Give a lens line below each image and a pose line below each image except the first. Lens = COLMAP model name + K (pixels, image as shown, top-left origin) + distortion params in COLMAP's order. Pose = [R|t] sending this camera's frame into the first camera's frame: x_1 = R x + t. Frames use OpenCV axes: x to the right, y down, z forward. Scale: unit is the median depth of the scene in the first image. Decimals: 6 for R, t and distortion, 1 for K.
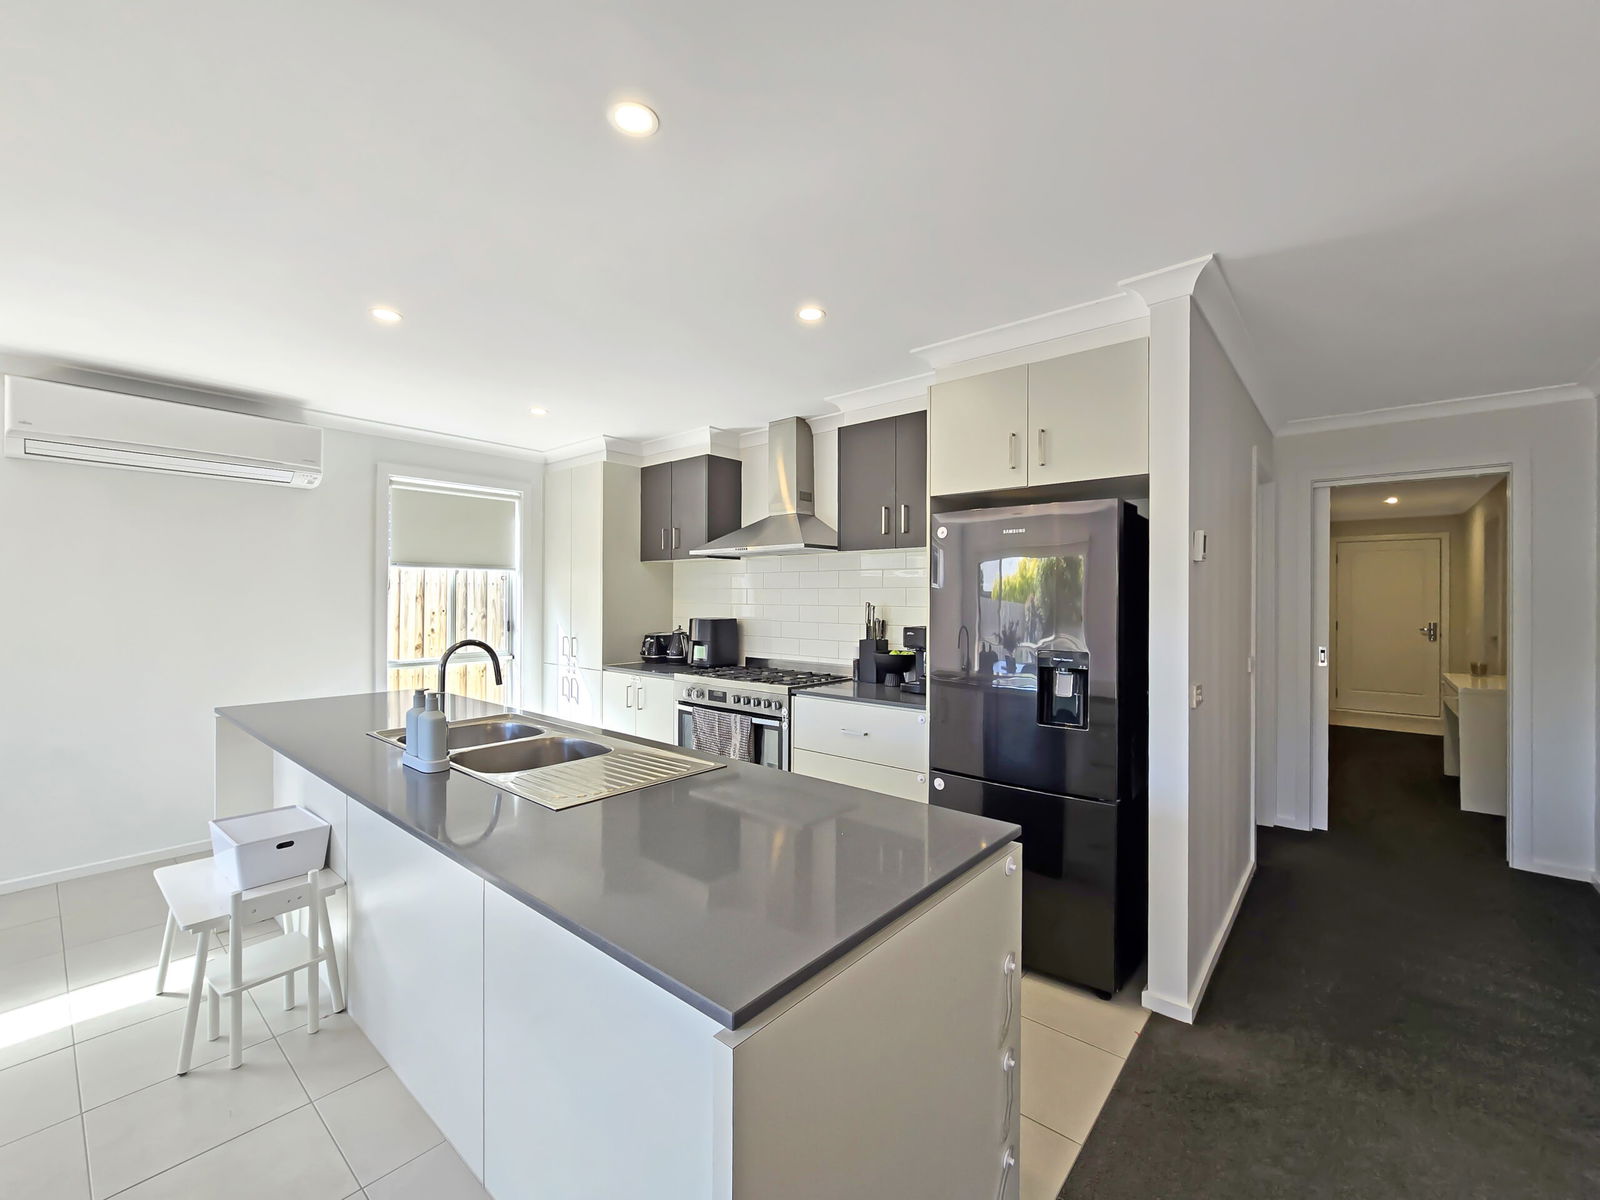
lens RADIAL K [[659.8, 0, 772.6], [0, 659.8, 597.6], [0, 0, 1]] dist [-0.000273, 0.000799]
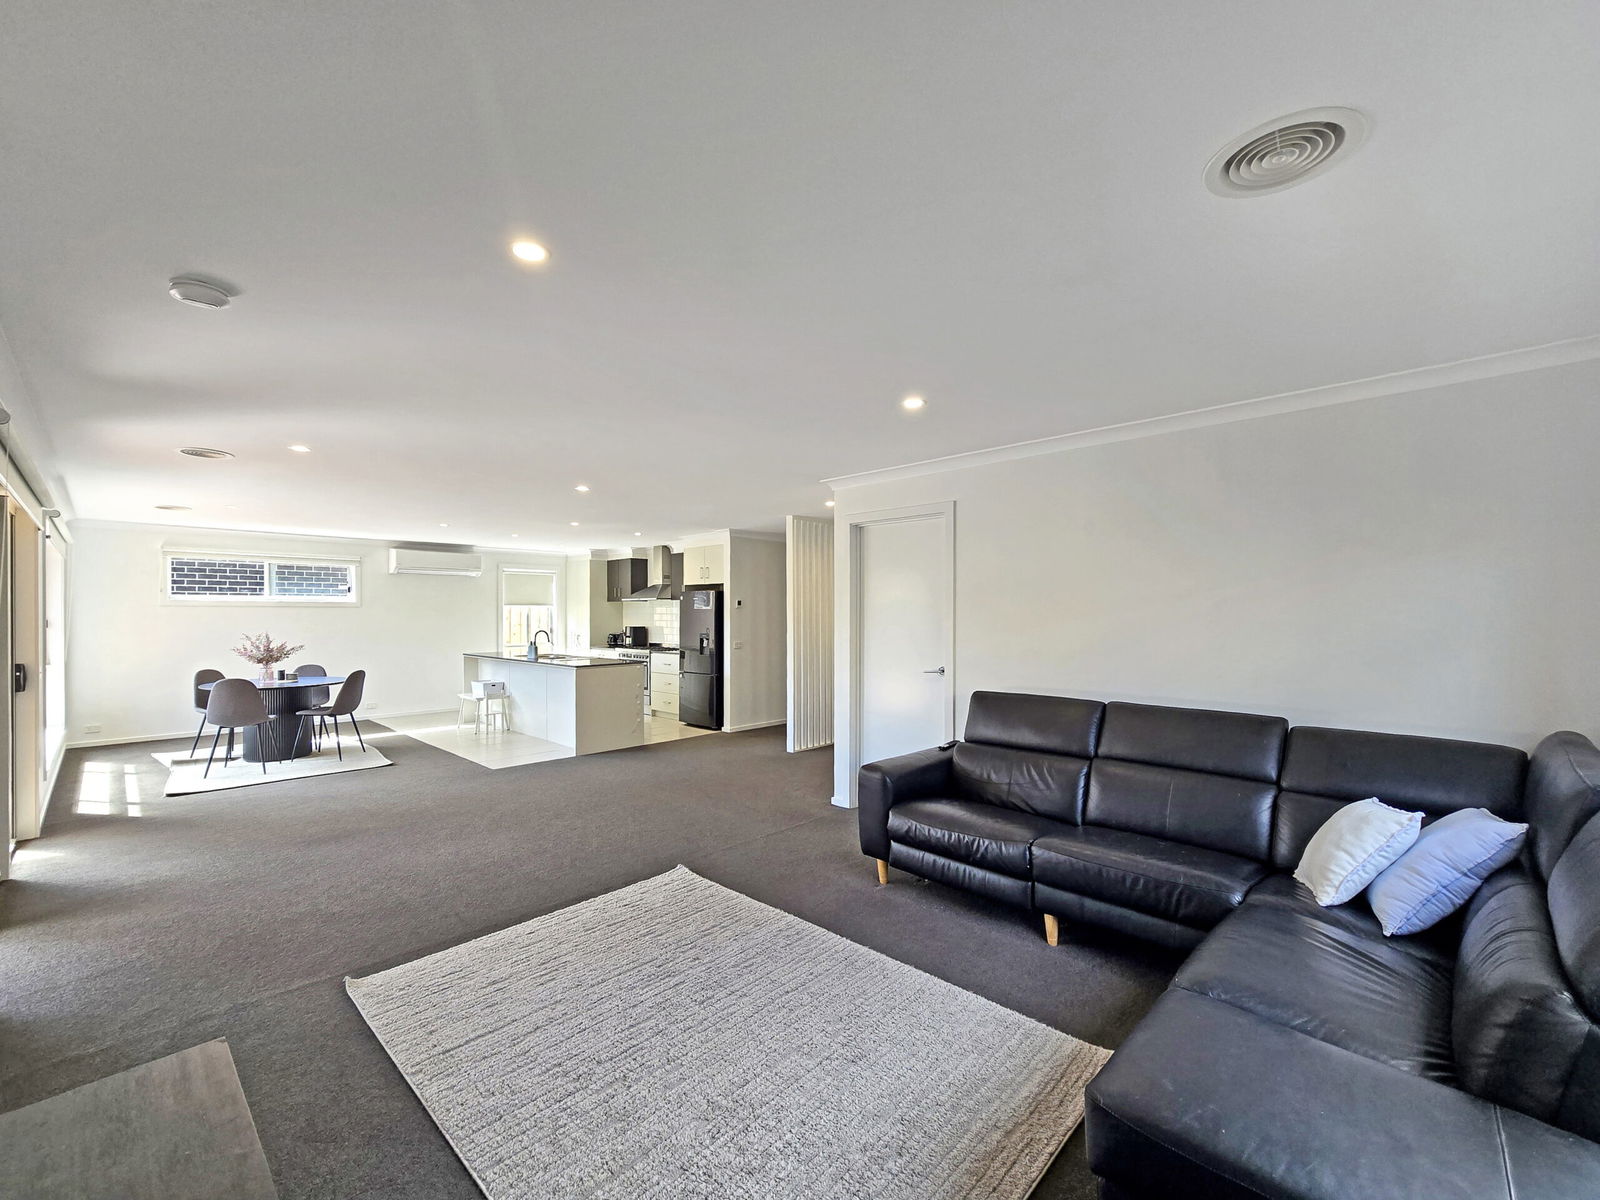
lens RADIAL K [[659.8, 0, 772.6], [0, 659.8, 597.6], [0, 0, 1]] dist [-0.000273, 0.000799]
pose [[0.998317, -0.008103, -0.057421, 0.560697], [0.006958, 0.999774, -0.020105, -0.020419], [0.057571, 0.019672, 0.998148, -1.393046]]
